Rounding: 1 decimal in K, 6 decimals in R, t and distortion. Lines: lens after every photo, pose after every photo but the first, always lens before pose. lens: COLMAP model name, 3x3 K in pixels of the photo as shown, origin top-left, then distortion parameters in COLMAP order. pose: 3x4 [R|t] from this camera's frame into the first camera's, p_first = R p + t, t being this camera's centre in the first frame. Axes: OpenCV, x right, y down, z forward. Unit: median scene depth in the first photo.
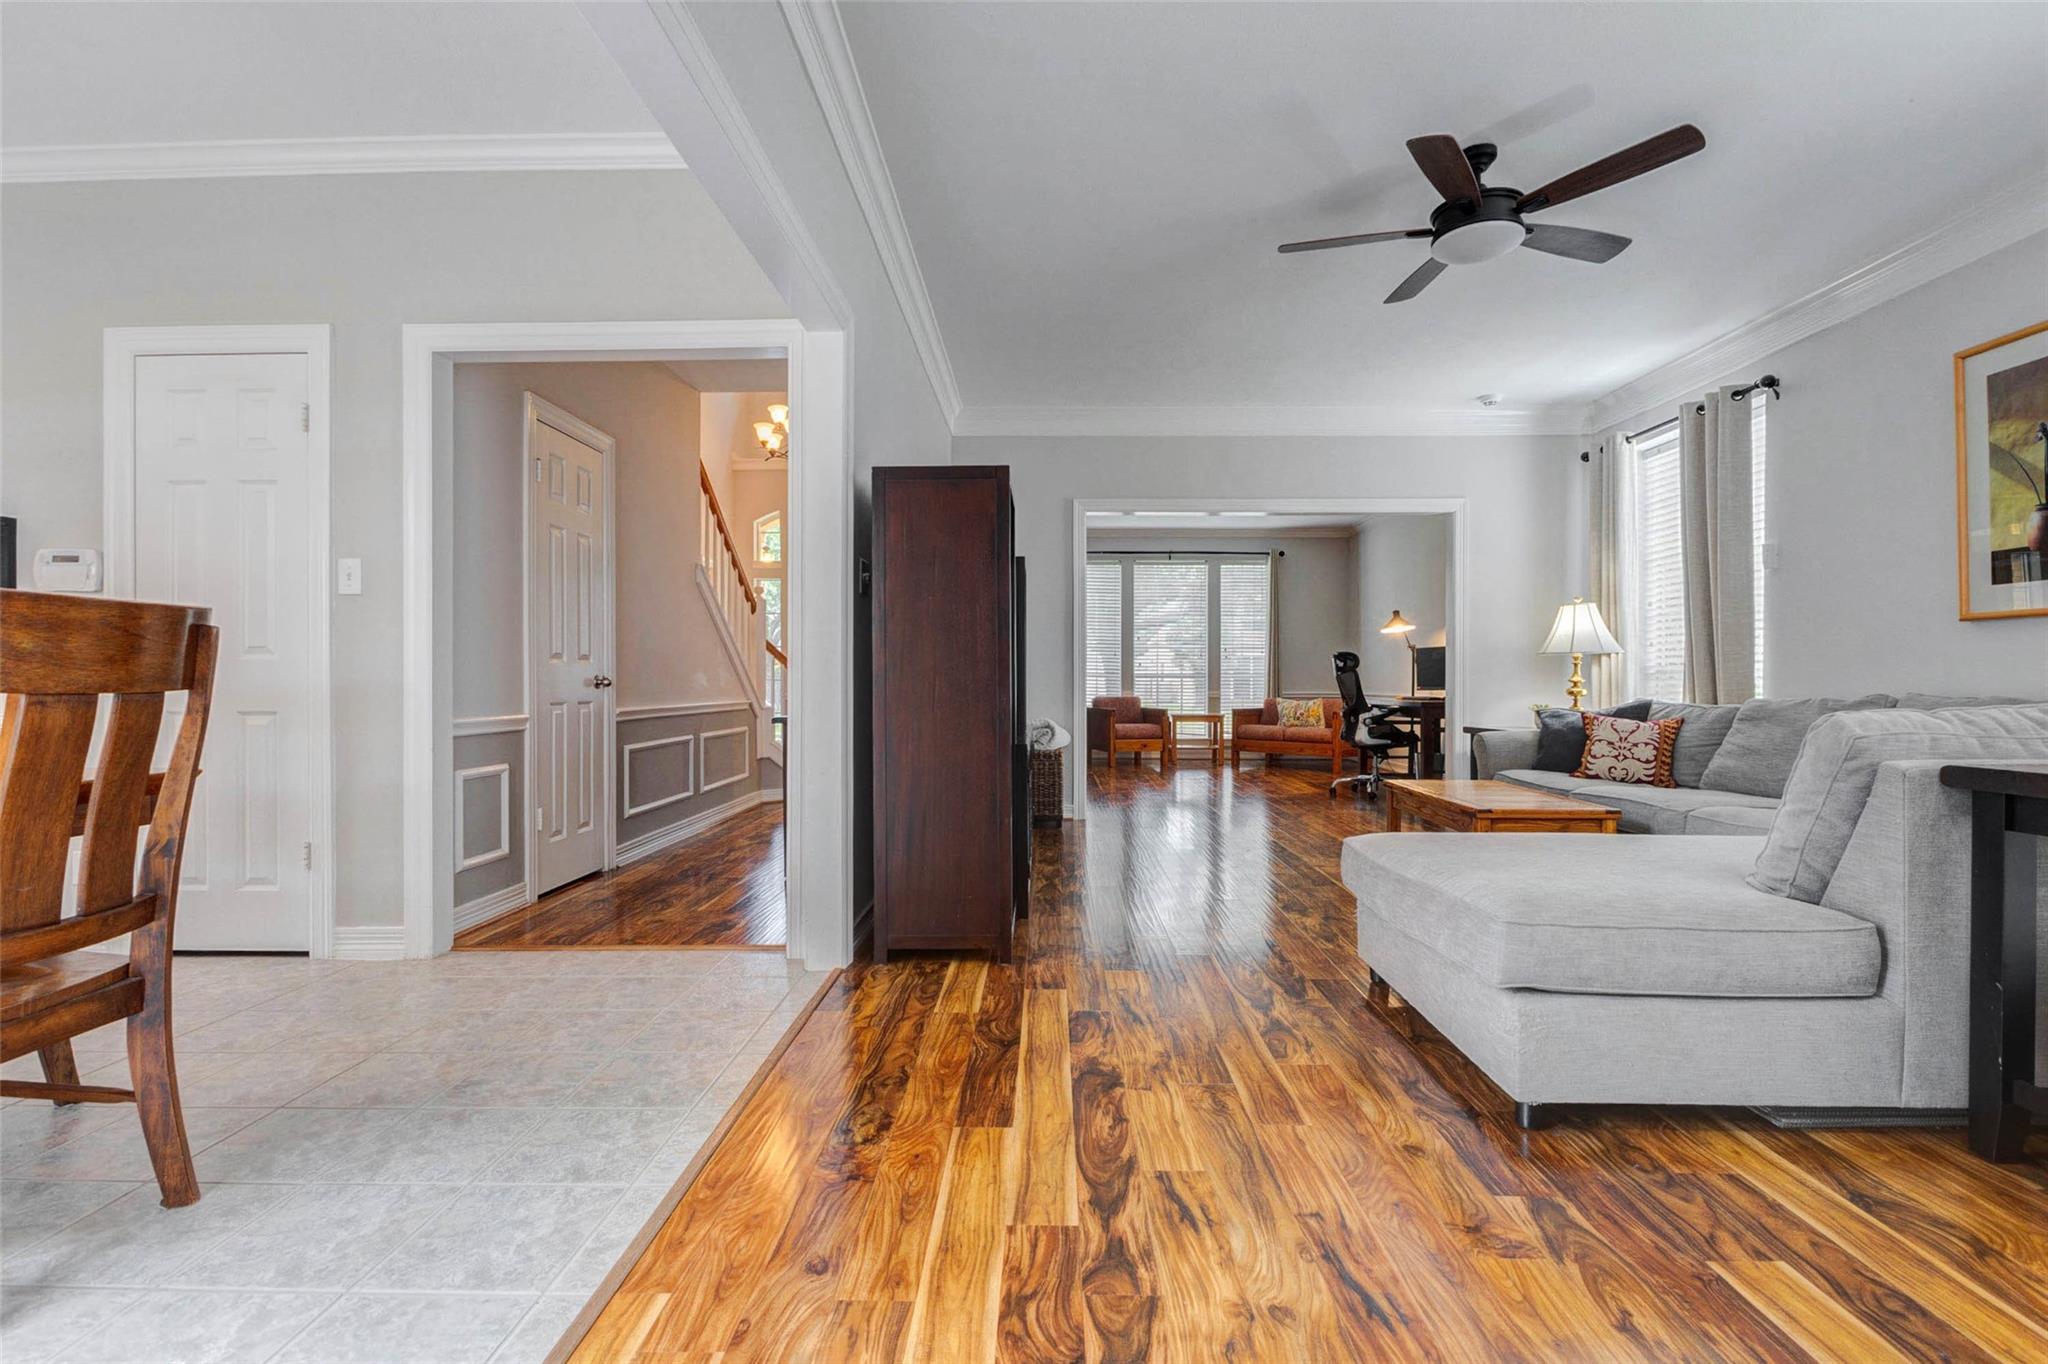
lens RADIAL K [[969.1, 0, 1059.1], [0, 969.1, 676.8], [0, 0, 1]] dist [0.021433, -0.010467]
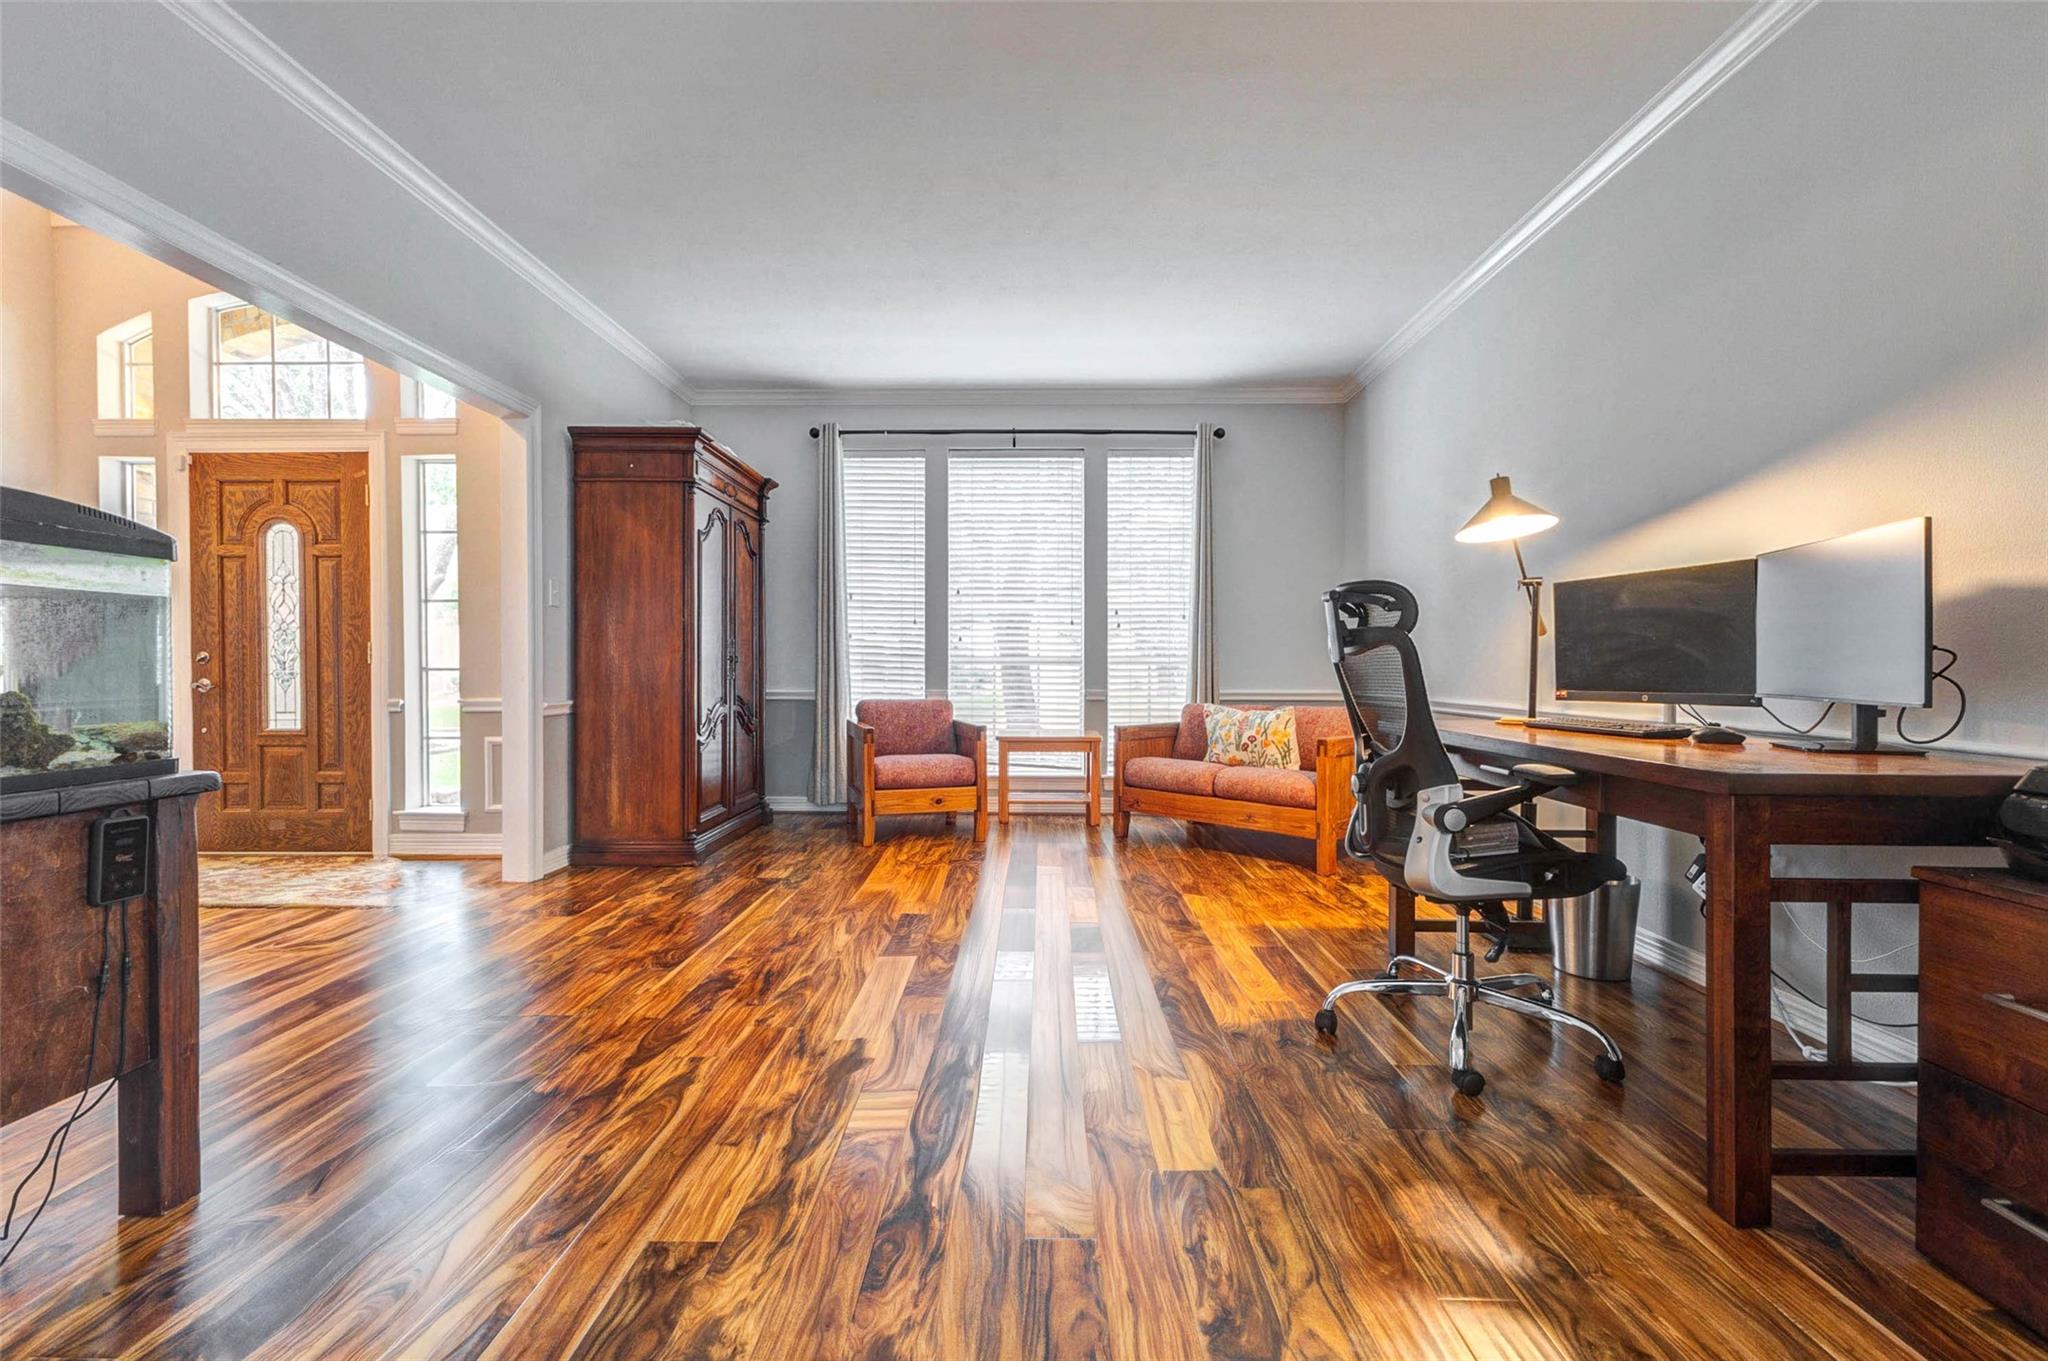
lens RADIAL K [[901.7, 0, 1024.9], [0, 901.7, 675.8], [0, 0, 1]] dist [0.012943, -0.000689]
pose [[0.999592, -0.000015, -0.028579, 0.304579], [0.000356, 0.999929, 0.011932, 0.001856], [0.028576, -0.011937, 0.999520, 1.111500]]
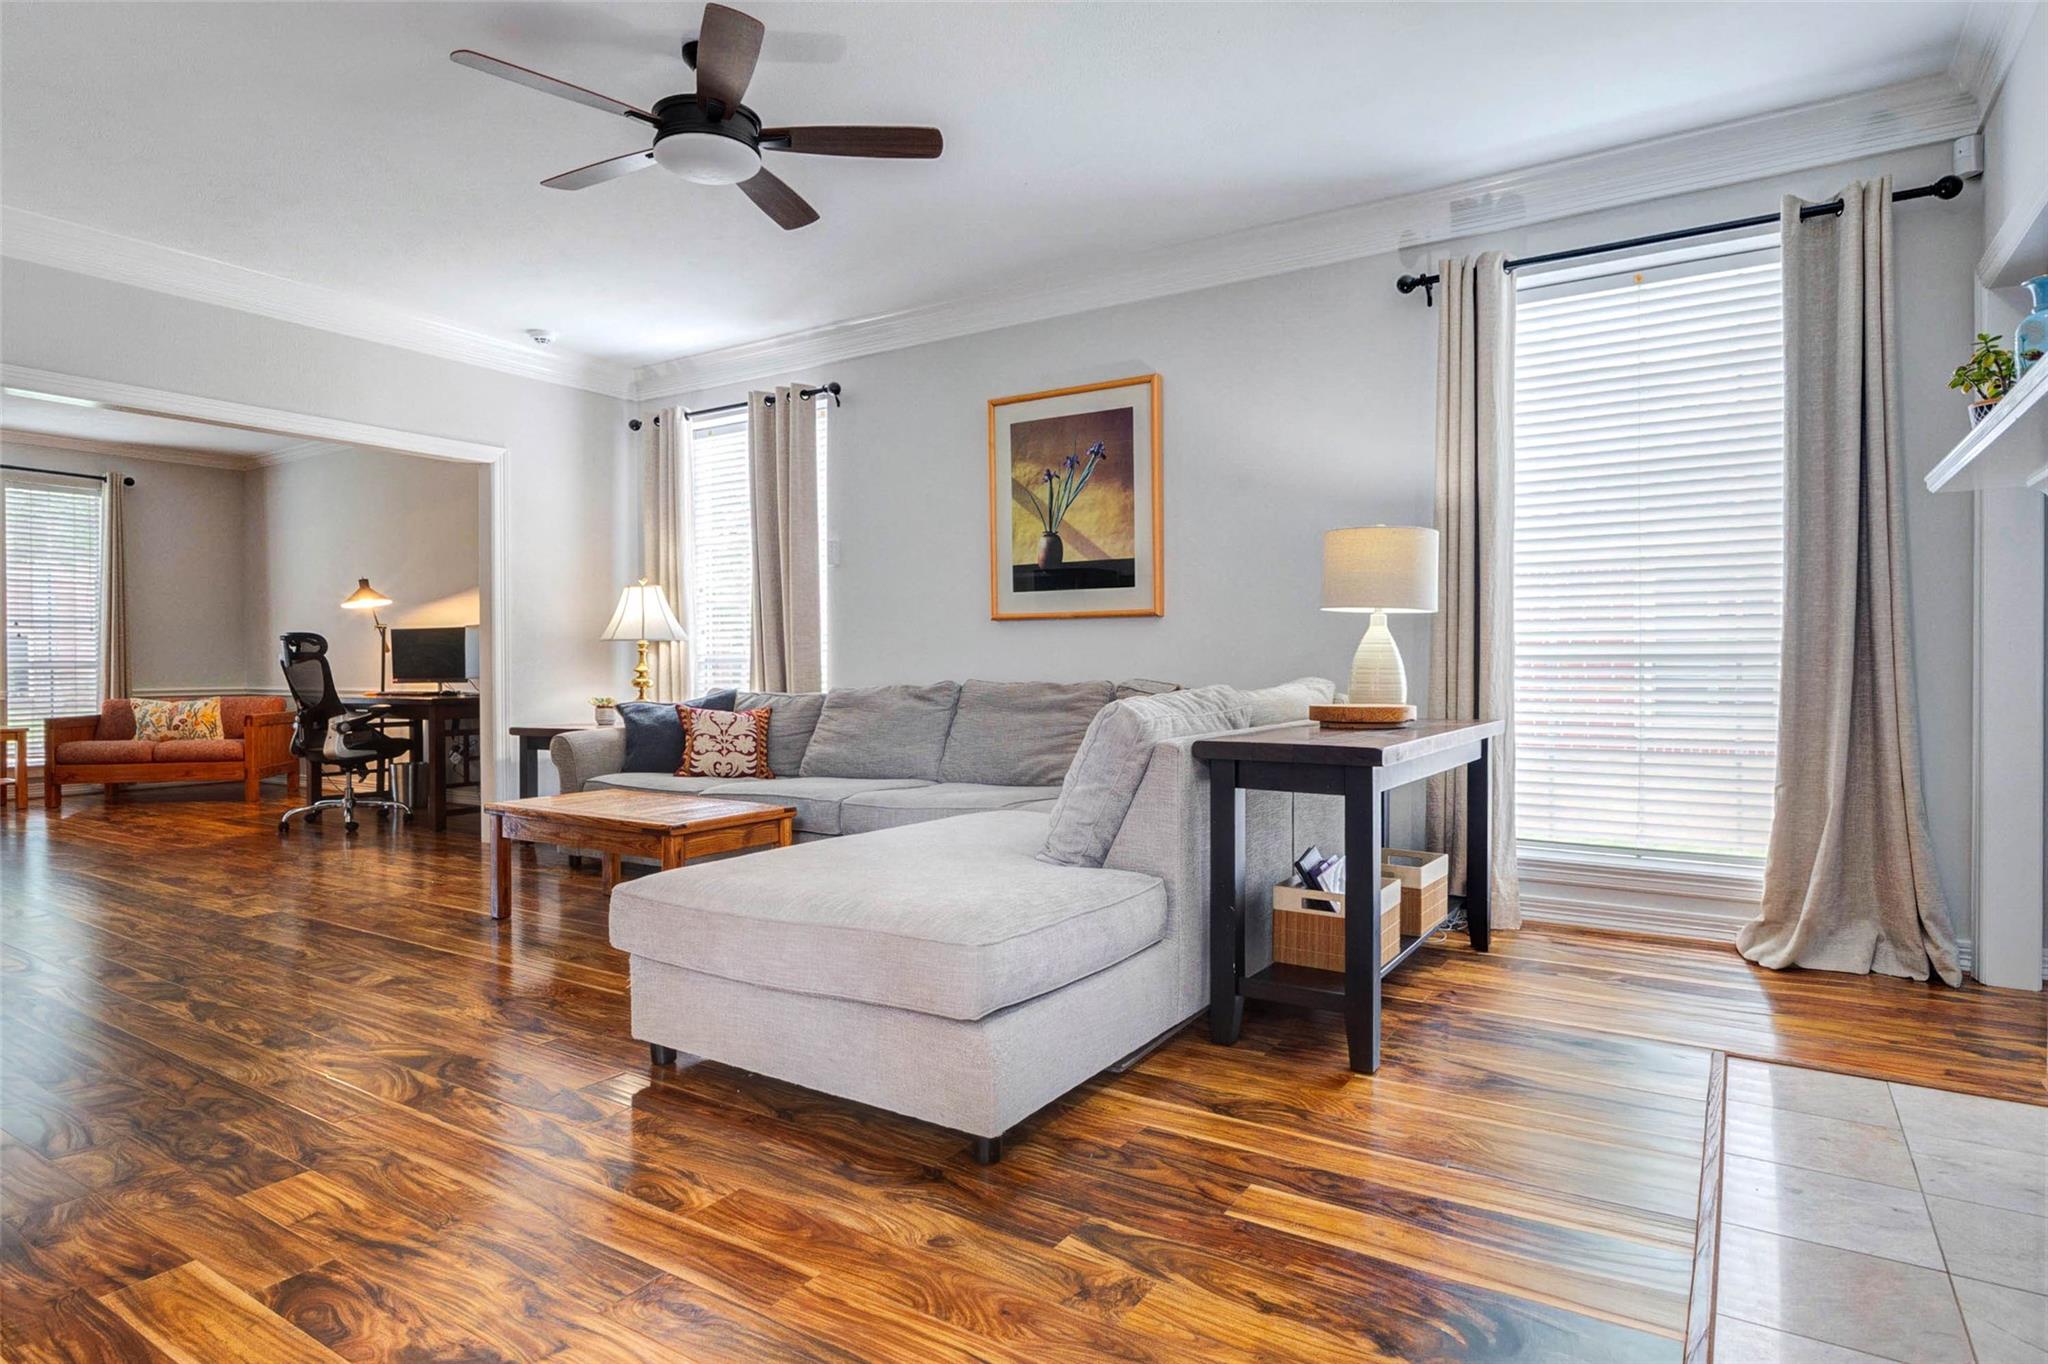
lens RADIAL K [[1088.0, 0, 1012.9], [0, 1088.0, 668.4], [0, 0, 1]] dist [-0.001596, -0.001056]
pose [[0.536185, -0.008916, 0.844054, -0.169096], [0.003623, 0.999959, 0.008261, -0.006033], [-0.844093, -0.001371, 0.536195, 0.196901]]
